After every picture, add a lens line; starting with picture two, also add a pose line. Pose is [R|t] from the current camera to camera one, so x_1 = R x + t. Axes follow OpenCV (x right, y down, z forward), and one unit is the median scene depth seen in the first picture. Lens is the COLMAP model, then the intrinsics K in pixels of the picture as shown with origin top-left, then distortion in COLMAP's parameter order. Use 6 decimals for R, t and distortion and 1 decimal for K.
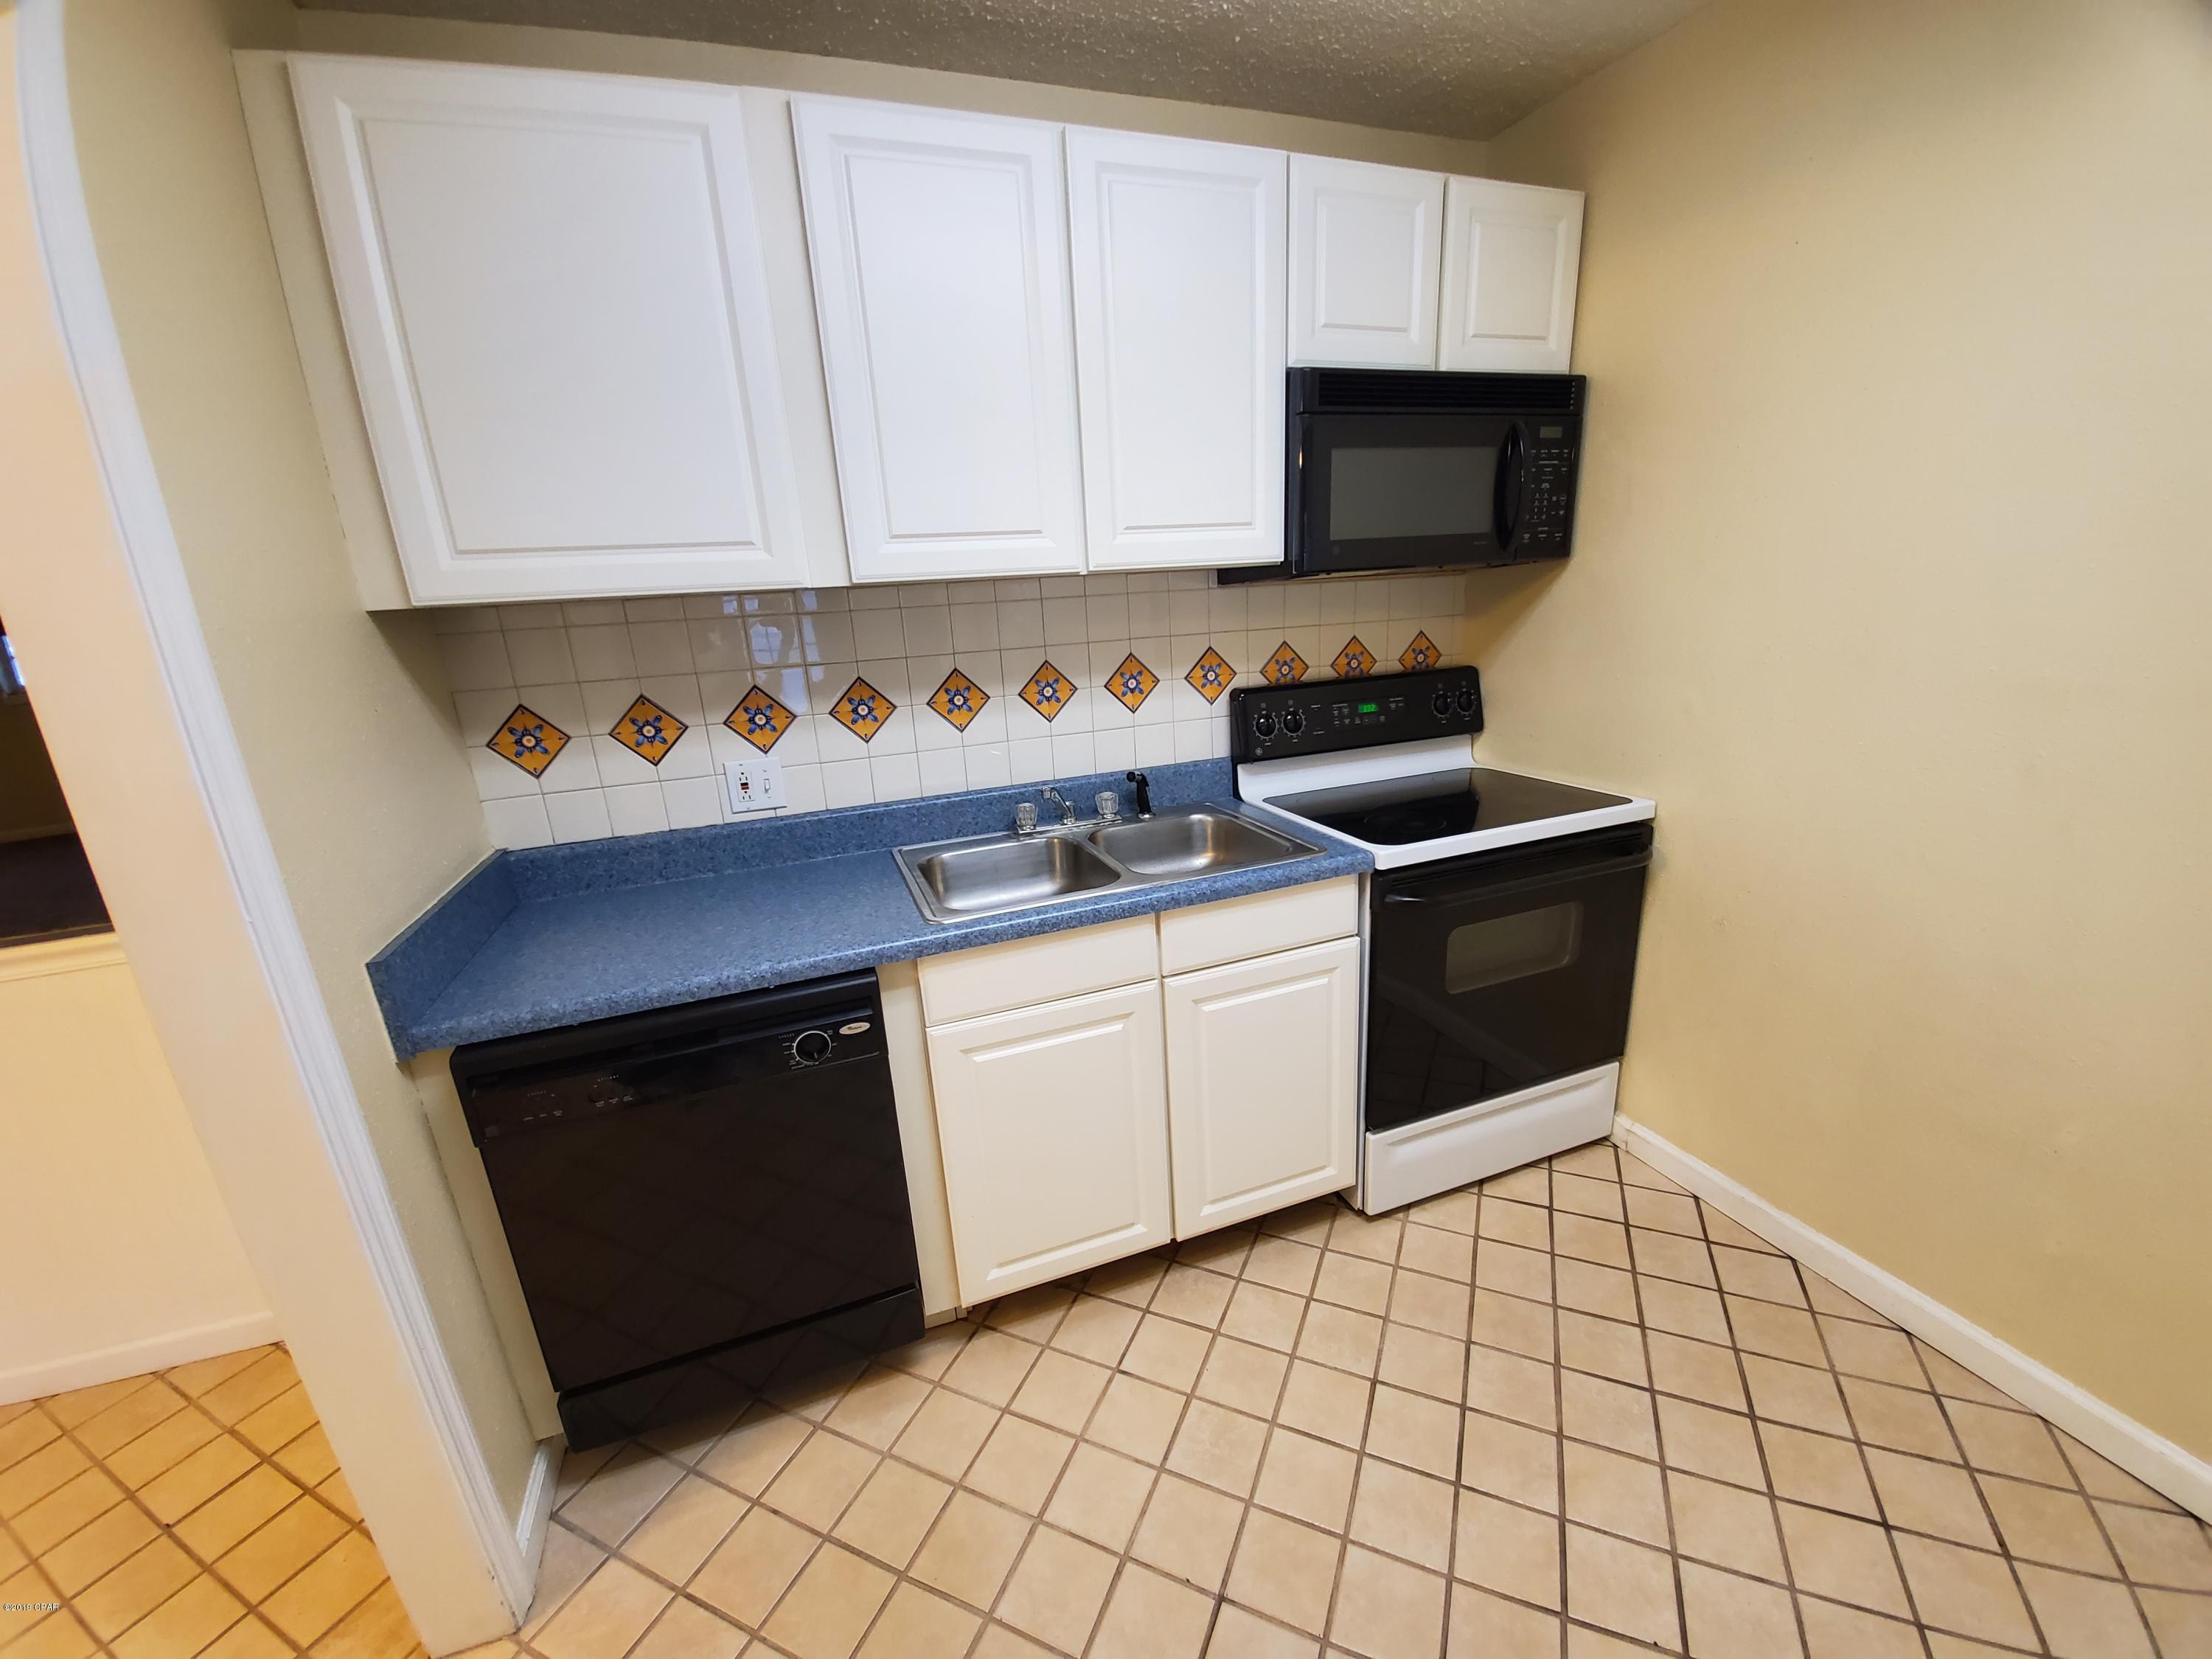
lens RADIAL K [[868.7, 0, 1110.0], [0, 868.7, 844.5], [0, 0, 1]] dist [-0.002422, -0.009978]
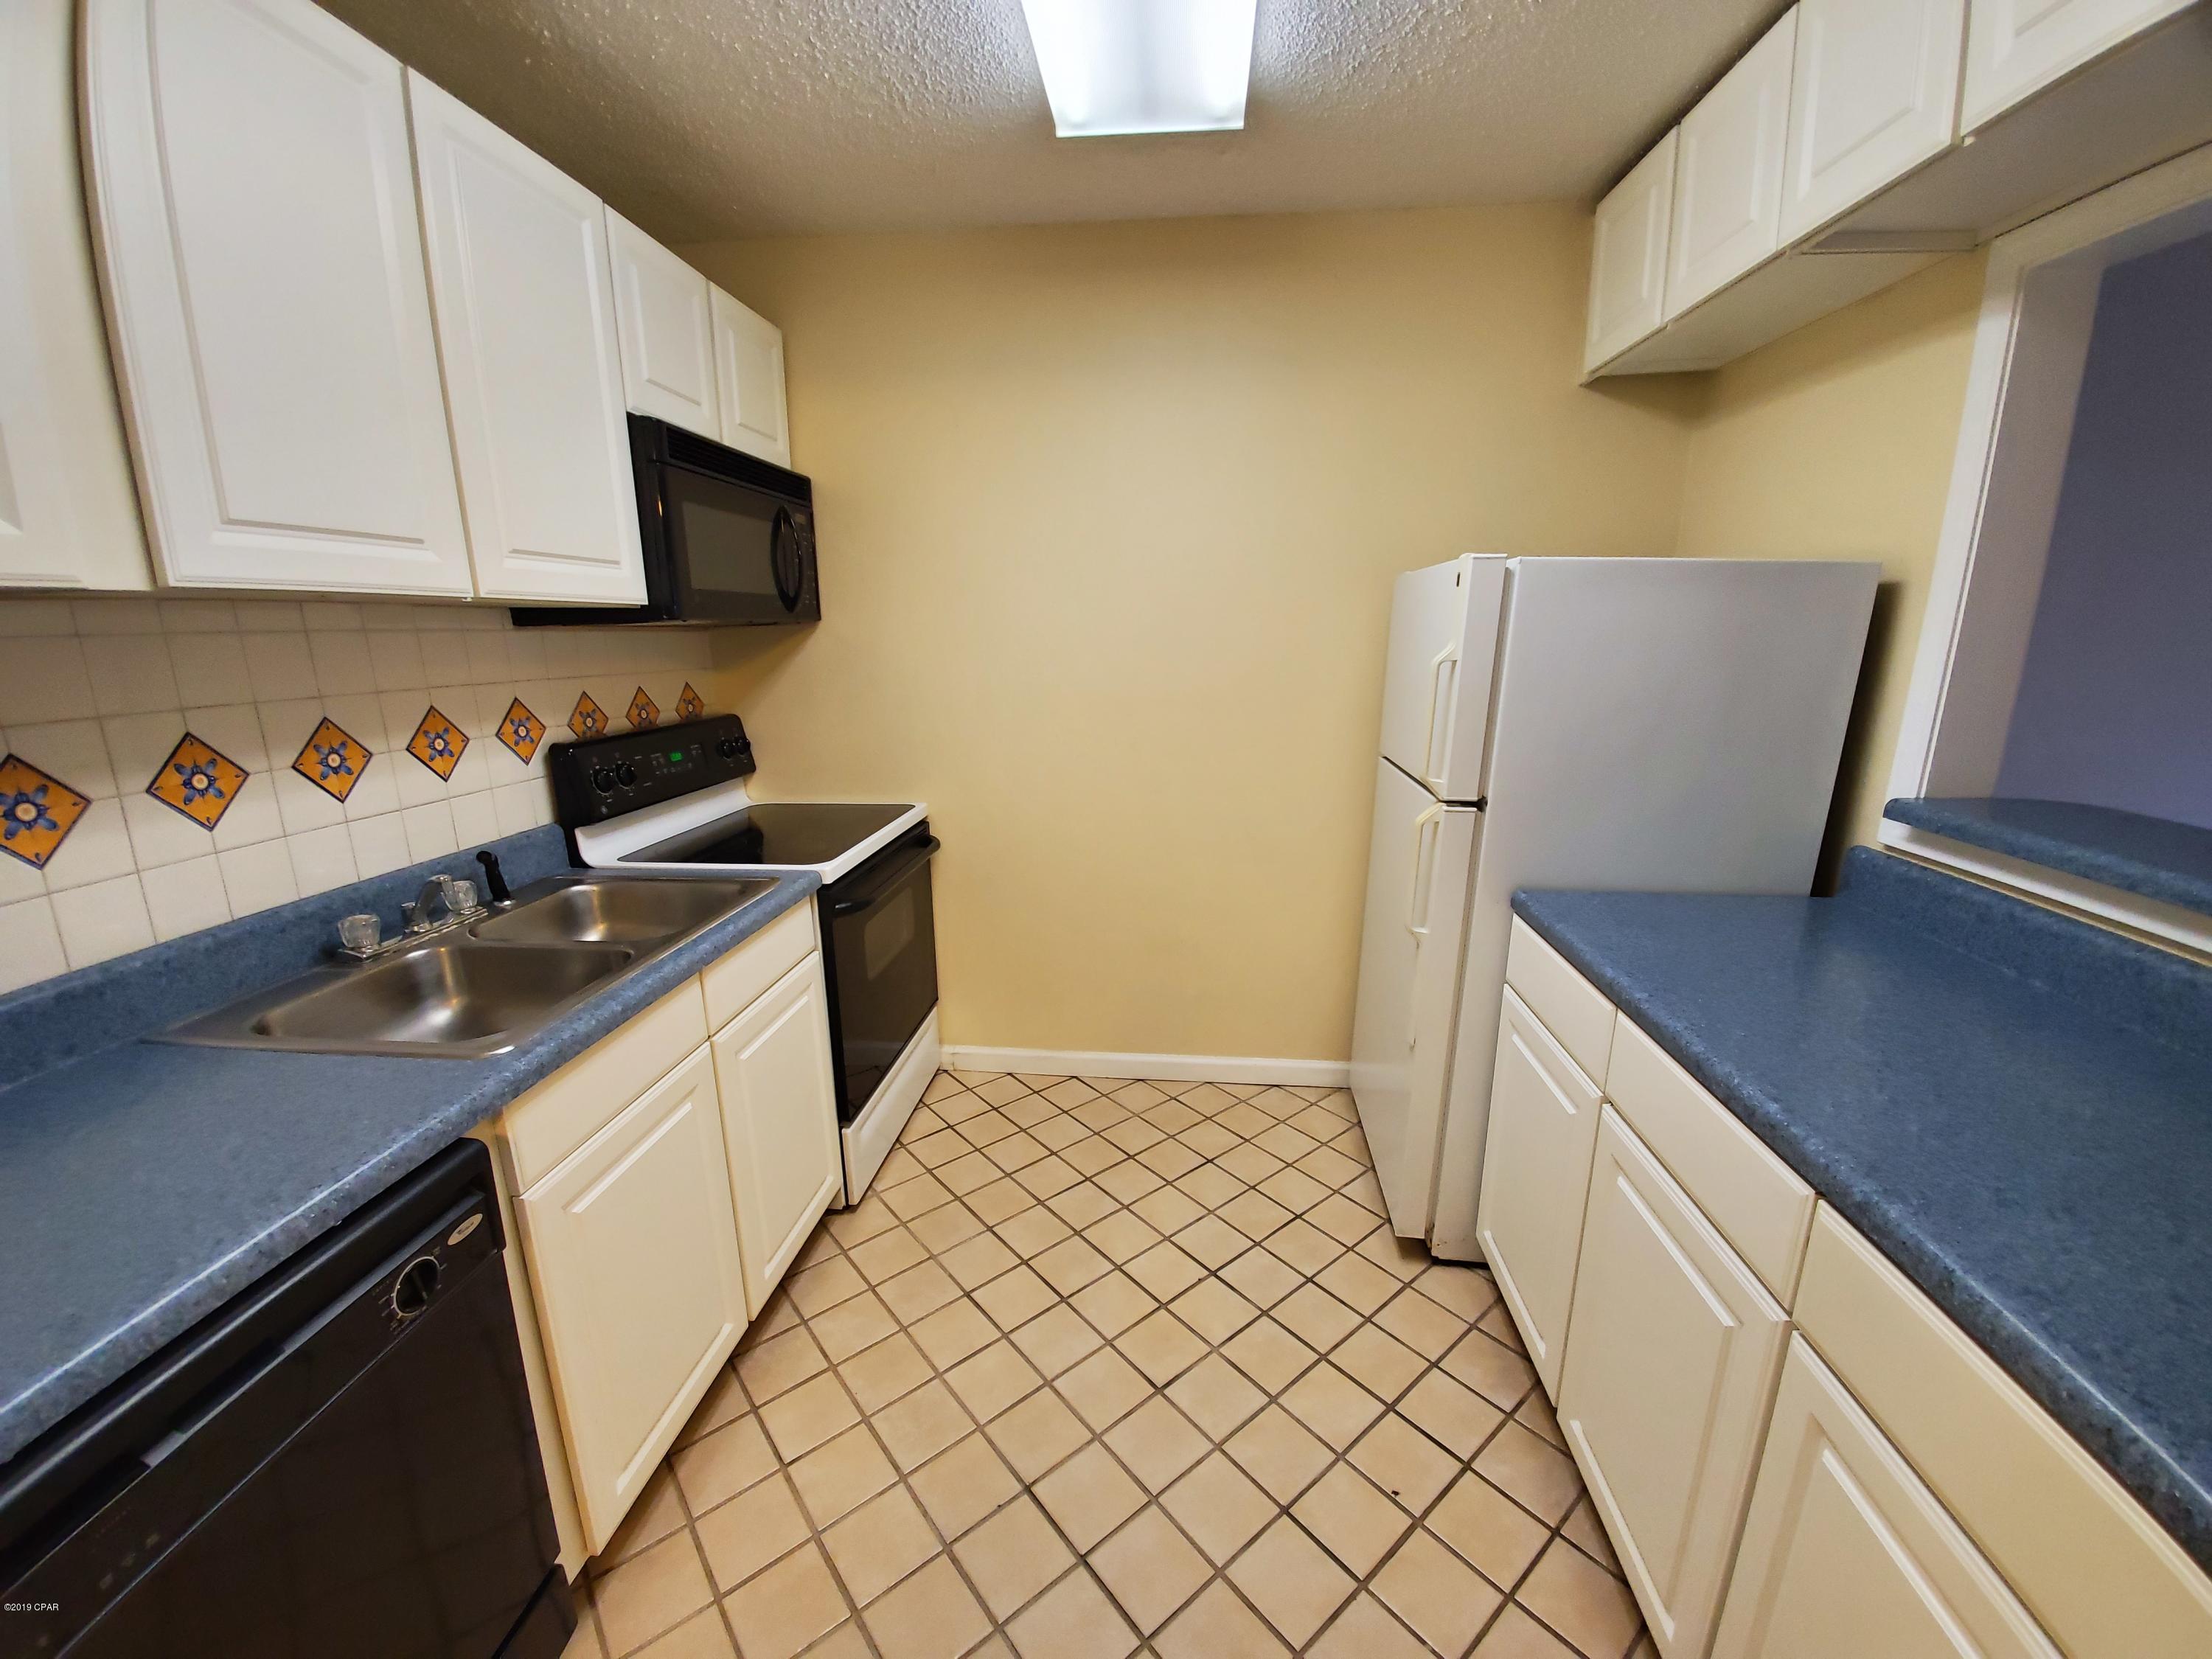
lens RADIAL K [[868.7, 0, 1110.0], [0, 868.7, 844.5], [0, 0, 1]] dist [-0.002422, -0.009978]
pose [[0.437486, -0.161760, 0.884556, -0.436325], [0.233952, 0.970287, 0.061729, -0.003425], [-0.868259, 0.179938, 0.462330, 0.133497]]
